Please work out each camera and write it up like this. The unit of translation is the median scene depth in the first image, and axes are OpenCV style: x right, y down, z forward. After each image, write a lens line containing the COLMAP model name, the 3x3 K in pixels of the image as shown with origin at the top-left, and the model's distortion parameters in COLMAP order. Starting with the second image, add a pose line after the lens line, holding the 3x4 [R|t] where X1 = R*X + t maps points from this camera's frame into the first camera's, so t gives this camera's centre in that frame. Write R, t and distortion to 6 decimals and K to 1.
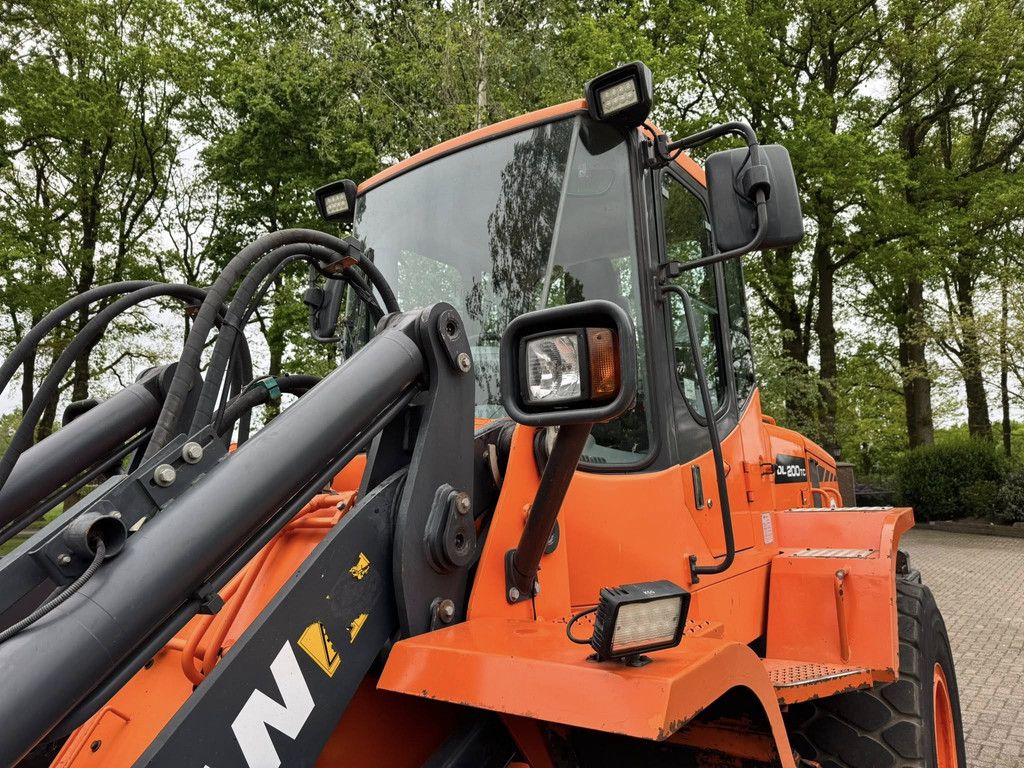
lens RADIAL K [[711.7, 0, 513.9], [0, 711.7, 385.5], [0, 0, 1]] dist [0.038719, -0.045678]
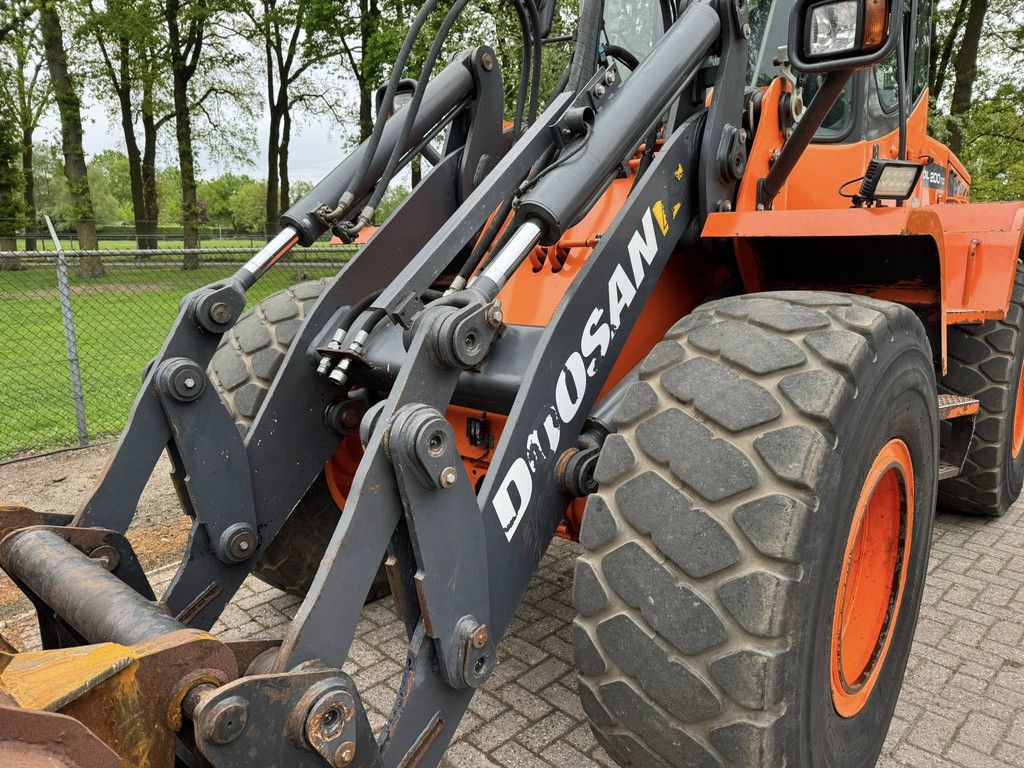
lens RADIAL K [[711.7, 0, 513.9], [0, 711.7, 385.5], [0, 0, 1]] dist [0.038719, -0.045678]
pose [[0.994191, 0.049440, -0.095607, -0.228499], [-0.014896, 0.942916, 0.332699, 0.102500], [0.106598, -0.329342, 0.938174, -0.369800]]
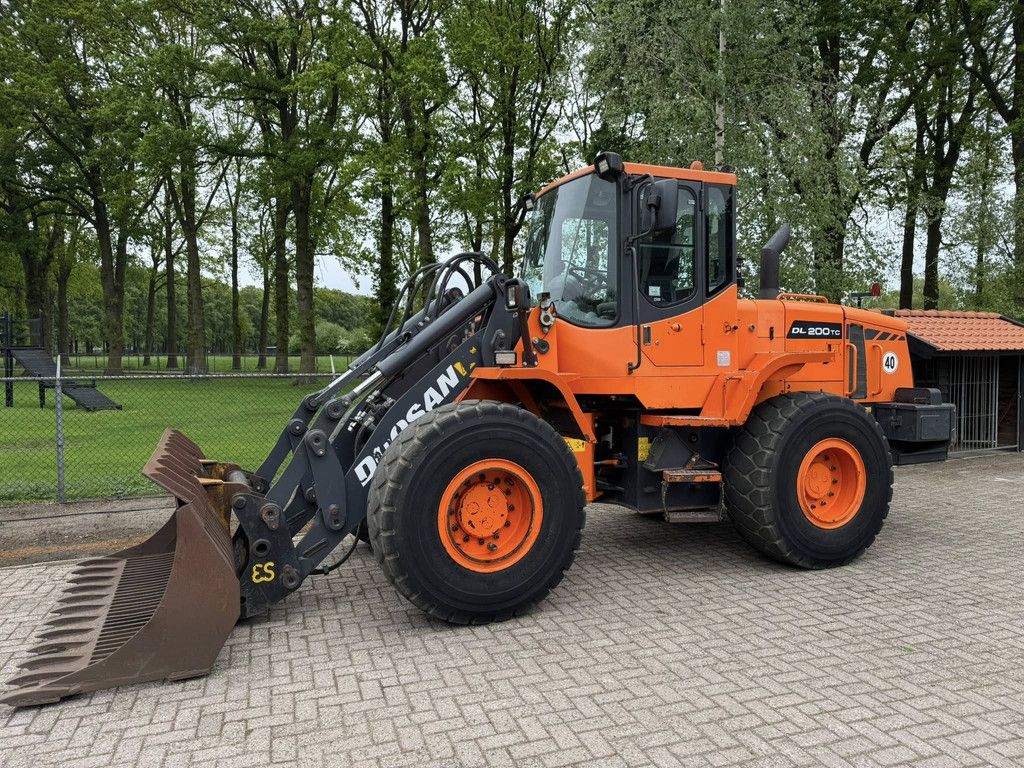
lens RADIAL K [[711.7, 0, 513.9], [0, 711.7, 385.5], [0, 0, 1]] dist [0.038719, -0.045678]
pose [[0.848271, 0.051686, -0.527034, 1.087931], [0.046257, 0.984189, 0.170972, -0.103427], [0.527538, -0.169410, 0.832468, -1.126804]]
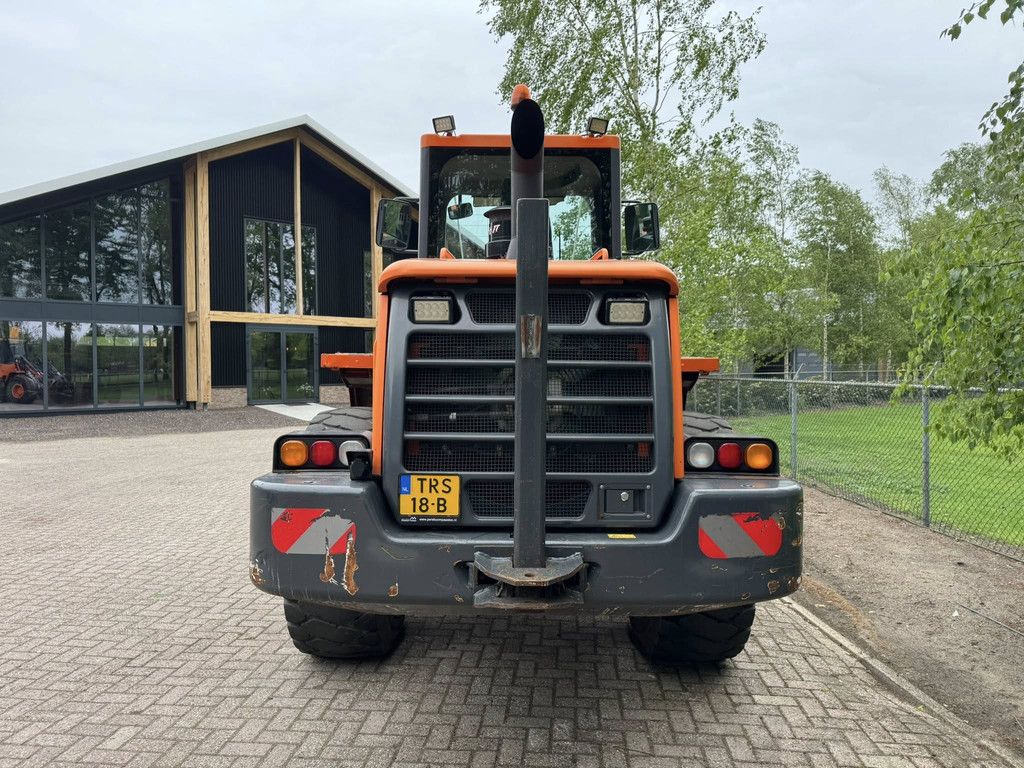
lens RADIAL K [[711.7, 0, 513.9], [0, 711.7, 385.5], [0, 0, 1]] dist [0.038719, -0.045678]
pose [[-0.813628, 0.041694, -0.579889, 1.346394], [0.100275, 0.992541, -0.069330, 0.436725], [0.572673, -0.114557, -0.811740, 2.760511]]
